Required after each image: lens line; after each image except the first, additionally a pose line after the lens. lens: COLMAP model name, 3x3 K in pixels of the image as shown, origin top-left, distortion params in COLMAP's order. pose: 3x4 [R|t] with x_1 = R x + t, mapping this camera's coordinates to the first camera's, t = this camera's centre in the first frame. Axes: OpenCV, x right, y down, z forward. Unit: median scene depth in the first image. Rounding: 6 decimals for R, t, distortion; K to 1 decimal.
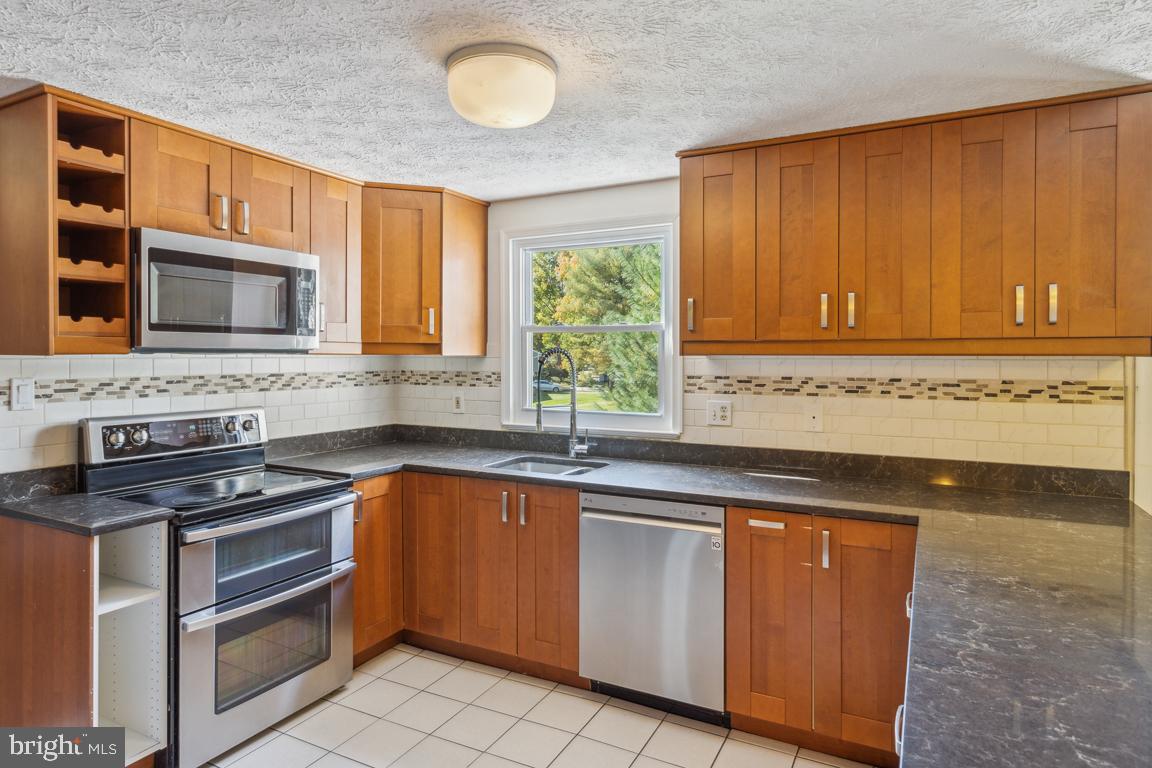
lens RADIAL K [[667.6, 0, 575.1], [0, 667.6, 359.6], [0, 0, 1]] dist [-0.001960, -0.001316]
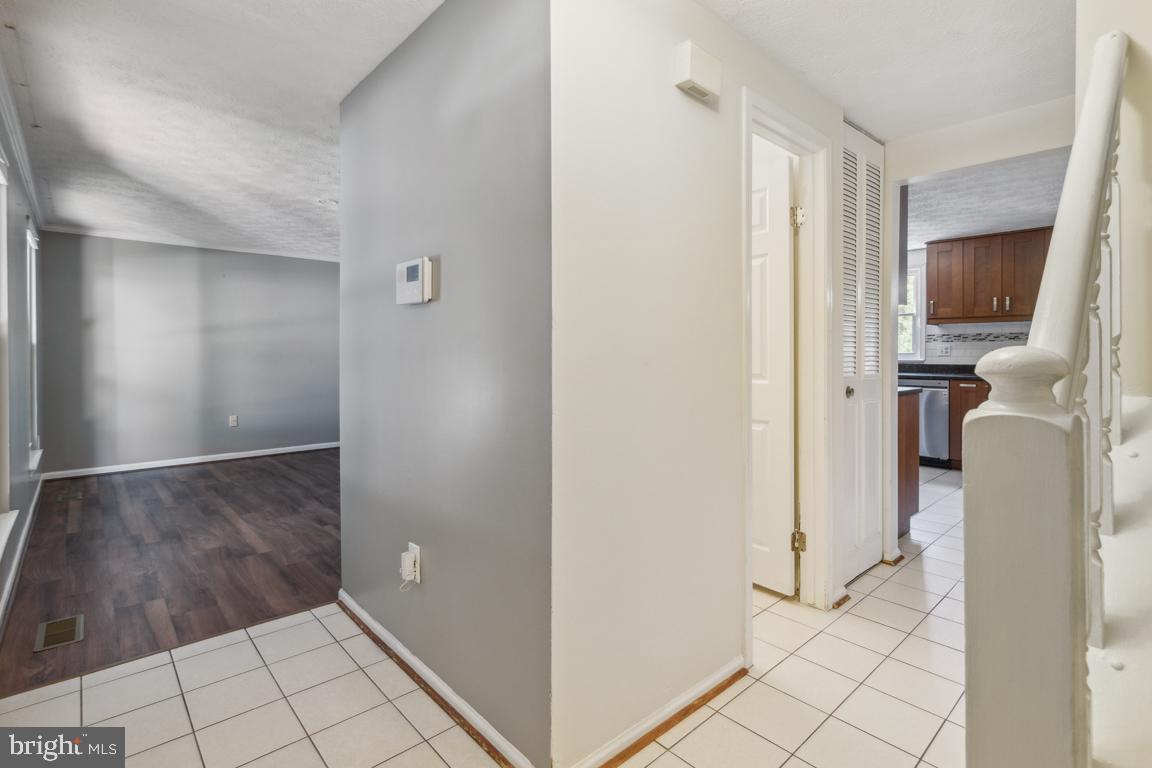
lens RADIAL K [[541.0, 0, 573.4], [0, 541.0, 353.5], [0, 0, 1]] dist [-0.006437, 0.000548]
pose [[0.935903, 0.002124, -0.352252, -0.356179], [-0.003382, 0.999990, -0.002957, 0.109843], [0.352242, 0.003959, 0.935901, -1.302639]]
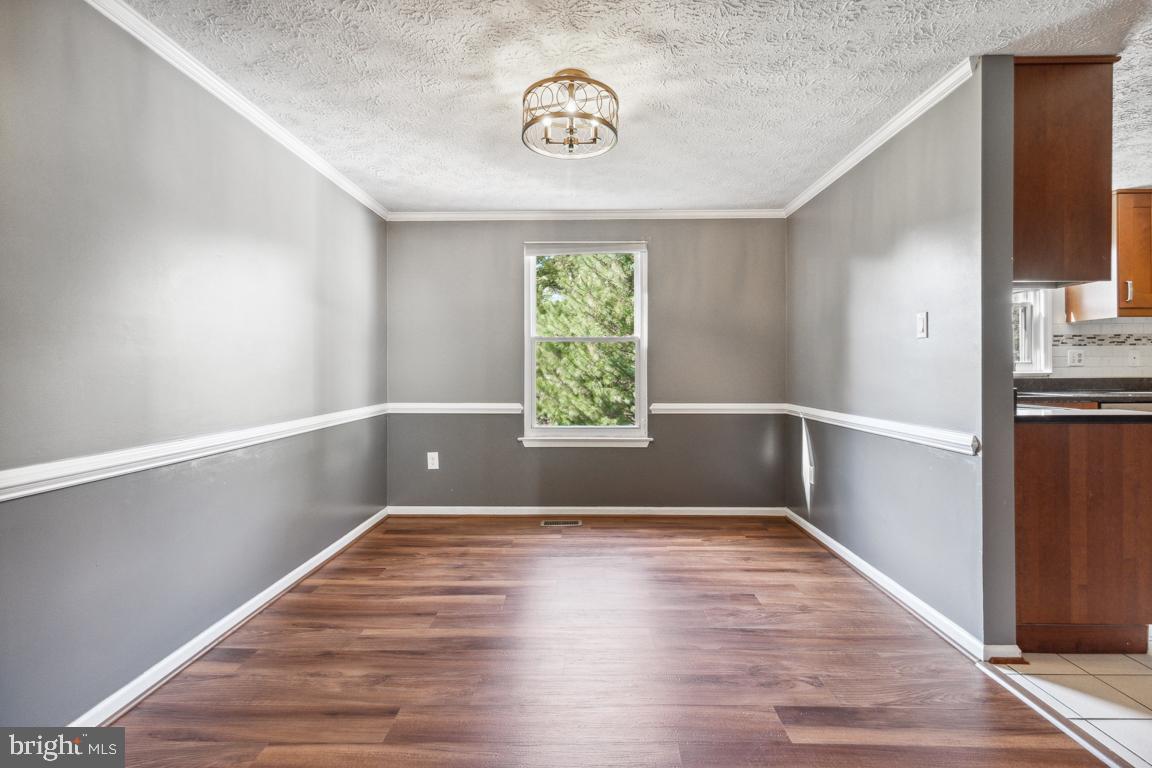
lens RADIAL K [[541.0, 0, 578.6], [0, 541.0, 371.8], [0, 0, 1]] dist [-0.006437, 0.000548]
pose [[0.895160, -0.008655, 0.445661, -1.539631], [0.009425, 0.999955, 0.000488, 0.110280], [-0.445645, 0.003763, 0.895202, 0.421149]]
